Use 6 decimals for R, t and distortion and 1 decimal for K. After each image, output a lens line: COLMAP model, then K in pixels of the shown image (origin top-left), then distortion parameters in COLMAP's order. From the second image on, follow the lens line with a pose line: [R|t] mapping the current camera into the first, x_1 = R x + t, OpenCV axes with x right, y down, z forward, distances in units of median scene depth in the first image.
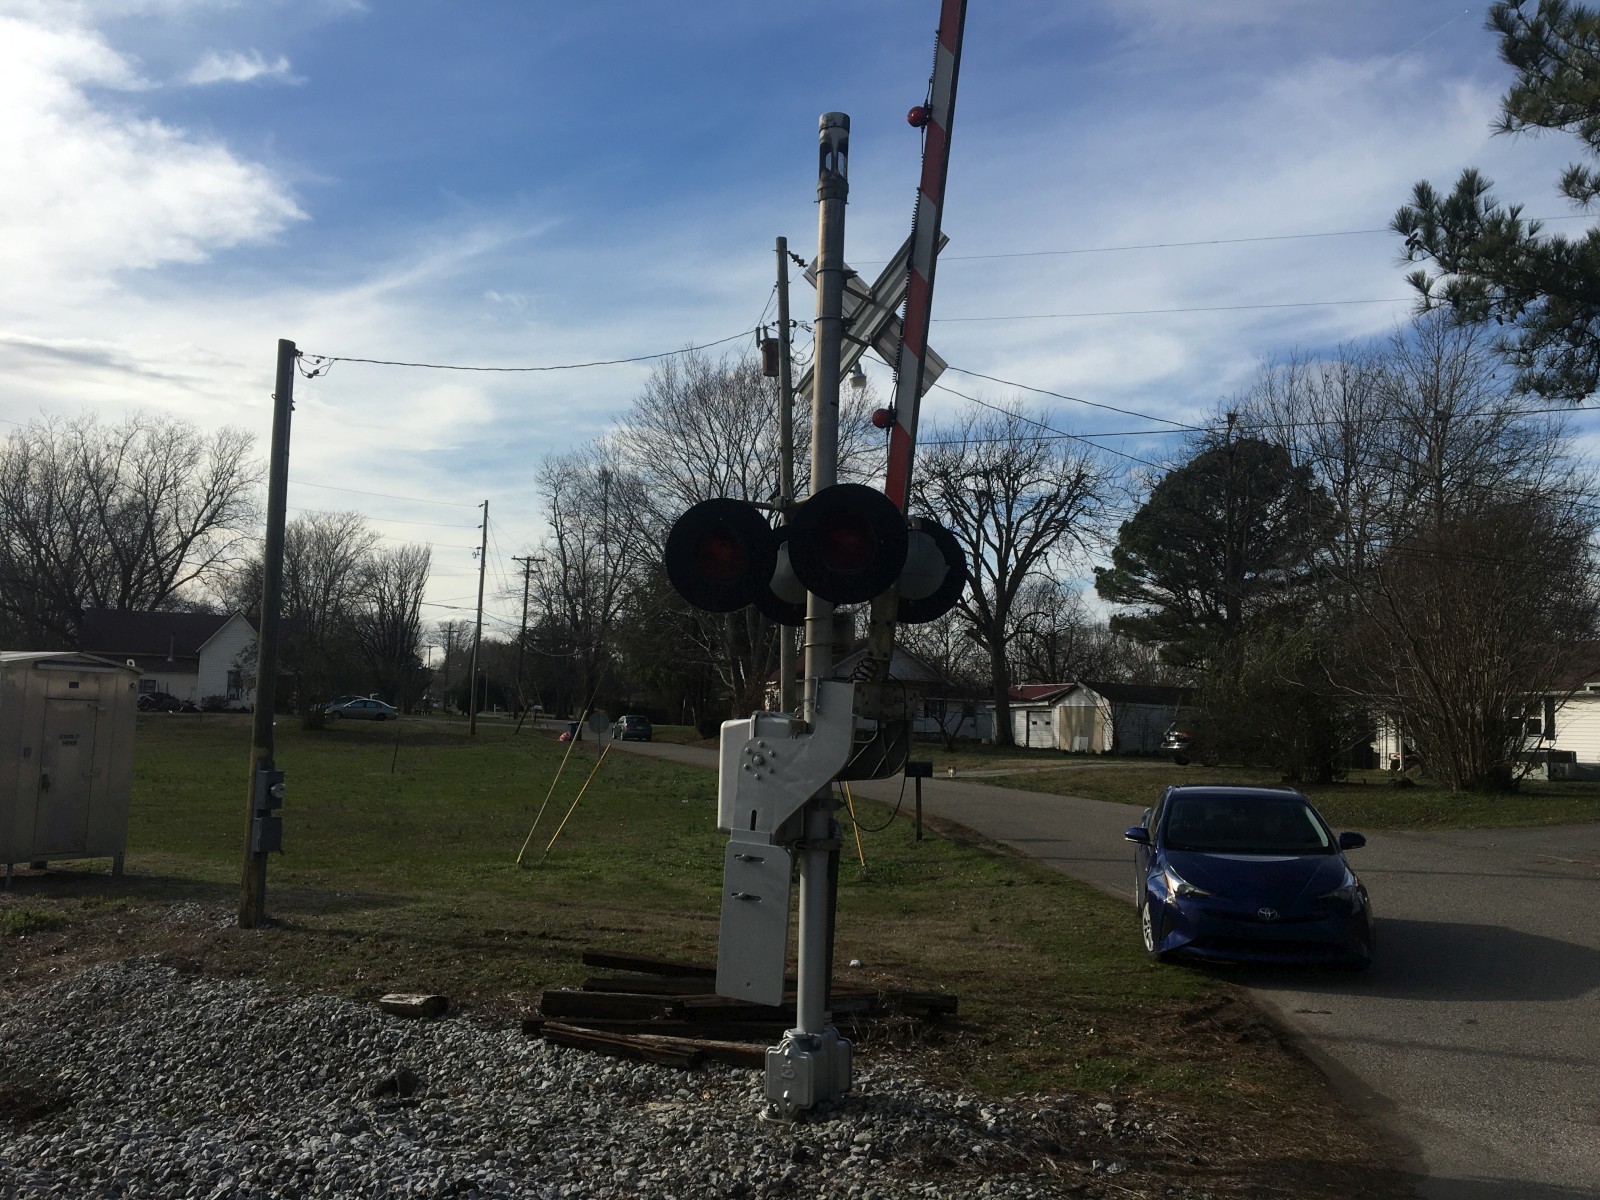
lens RADIAL K [[1330.8, 0, 800.9], [0, 1330.8, 582.1], [0, 0, 1]] dist [-0.009928, -0.003292]
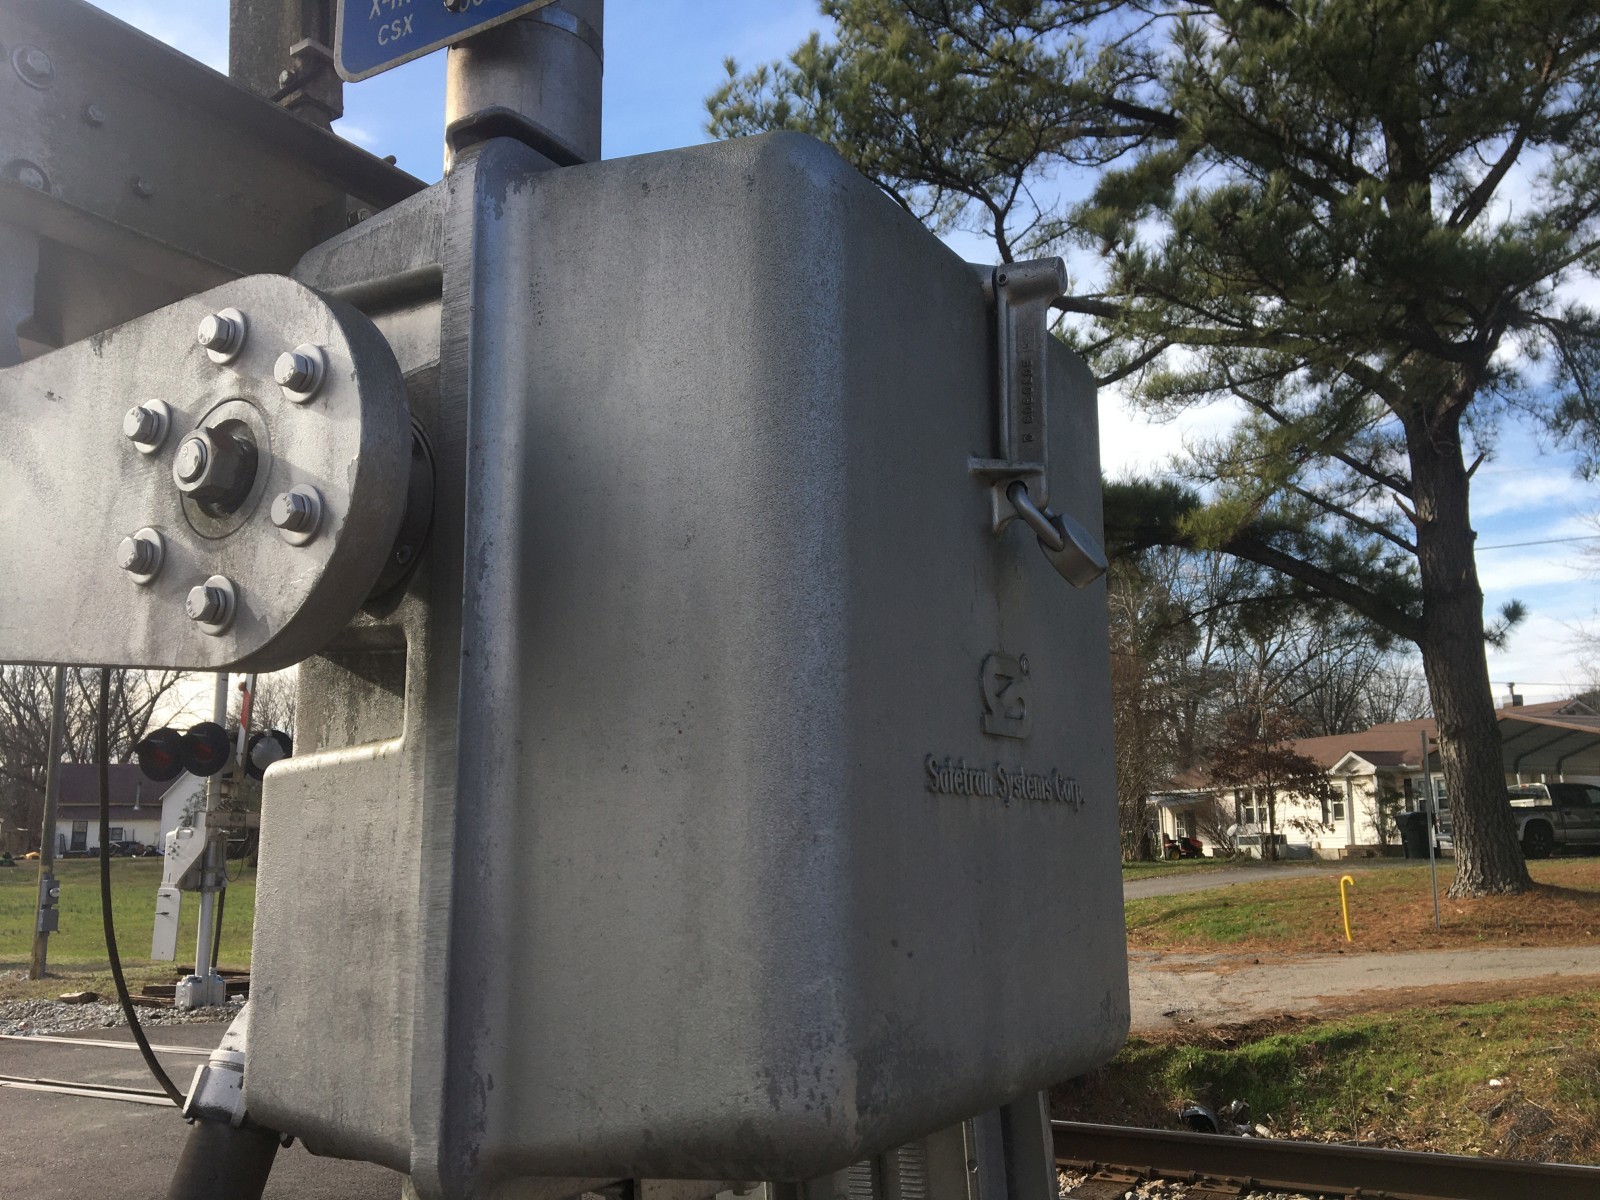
lens RADIAL K [[1330.8, 0, 800.9], [0, 1330.8, 582.1], [0, 0, 1]] dist [-0.009928, -0.003292]
pose [[0.999014, -0.044388, -0.000366, 0.417536], [0.044181, 0.995082, -0.088655, -0.027385], [0.004299, 0.088552, 0.996062, -0.497934]]
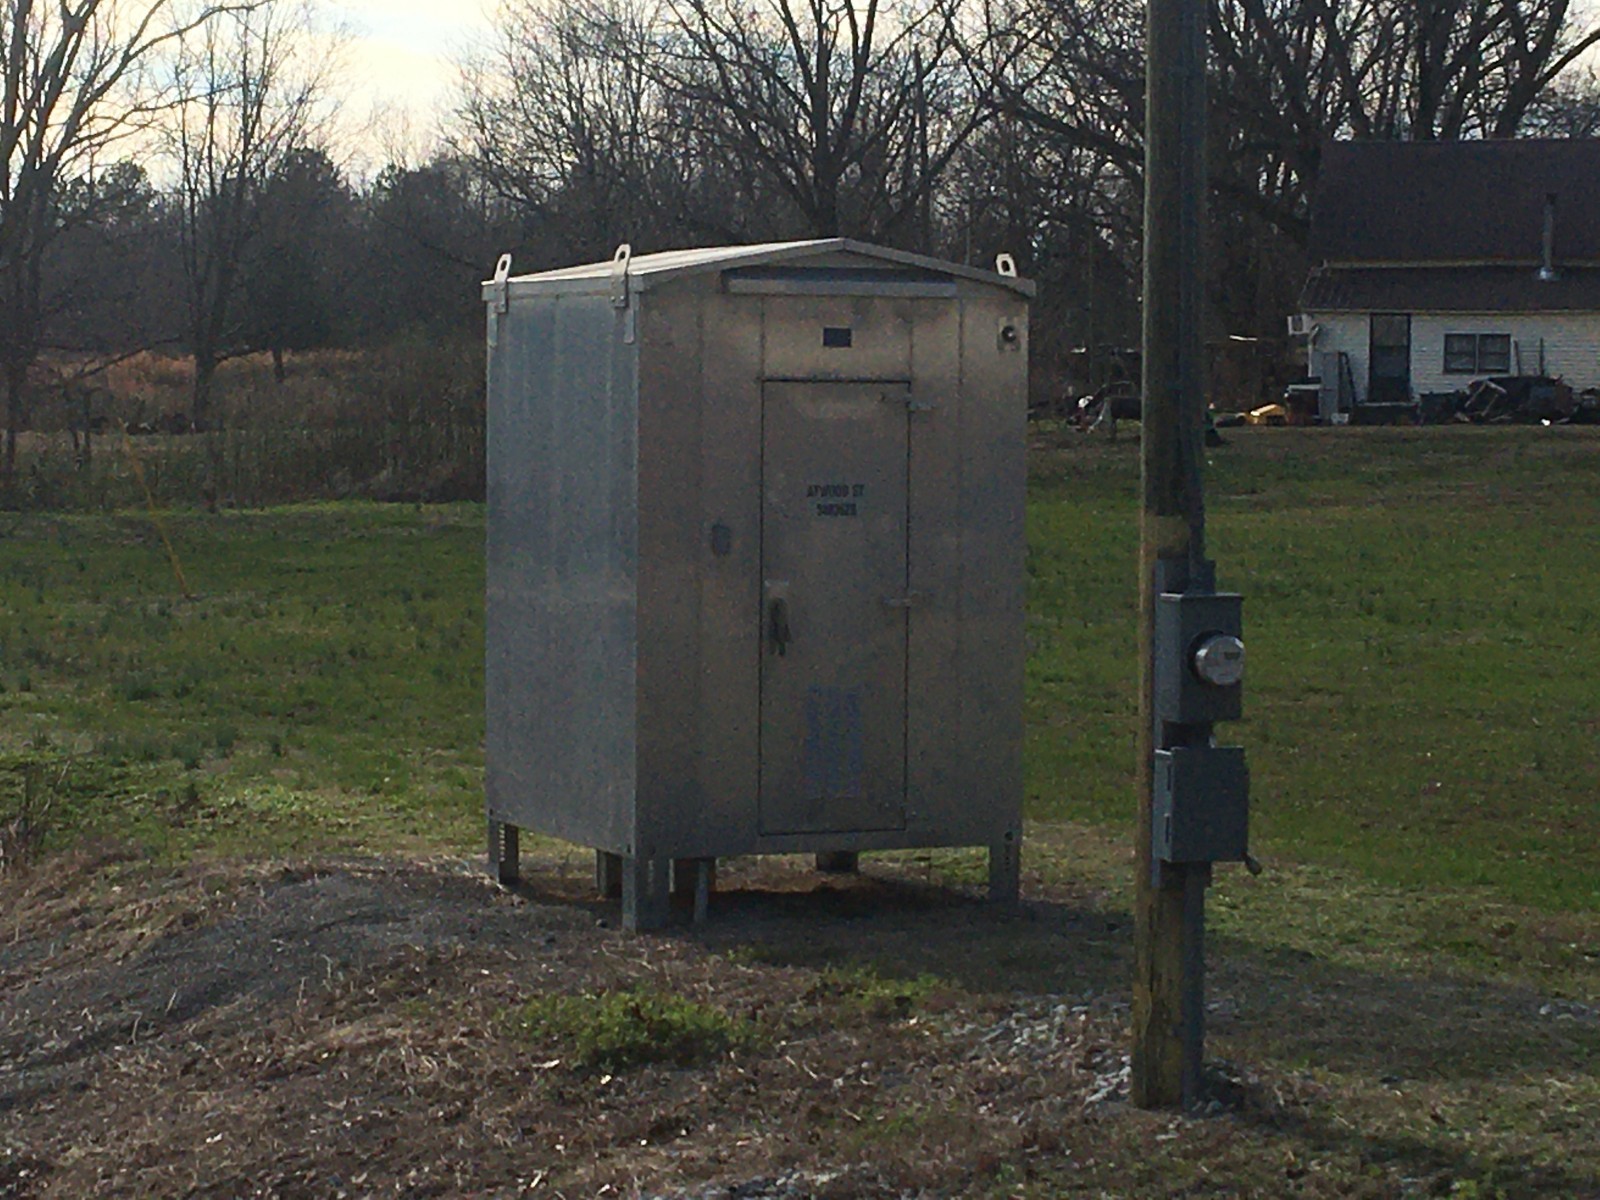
lens RADIAL K [[4067.5, 0, 800.0], [0, 4067.5, 600.0], [0, 0, 1]] dist [-0.017334, 0.688598]
pose [[0.798456, 0.005770, -0.602025, 0.062673], [0.079879, 0.990099, 0.115431, 0.024655], [0.596730, -0.140256, 0.790089, 0.180749]]
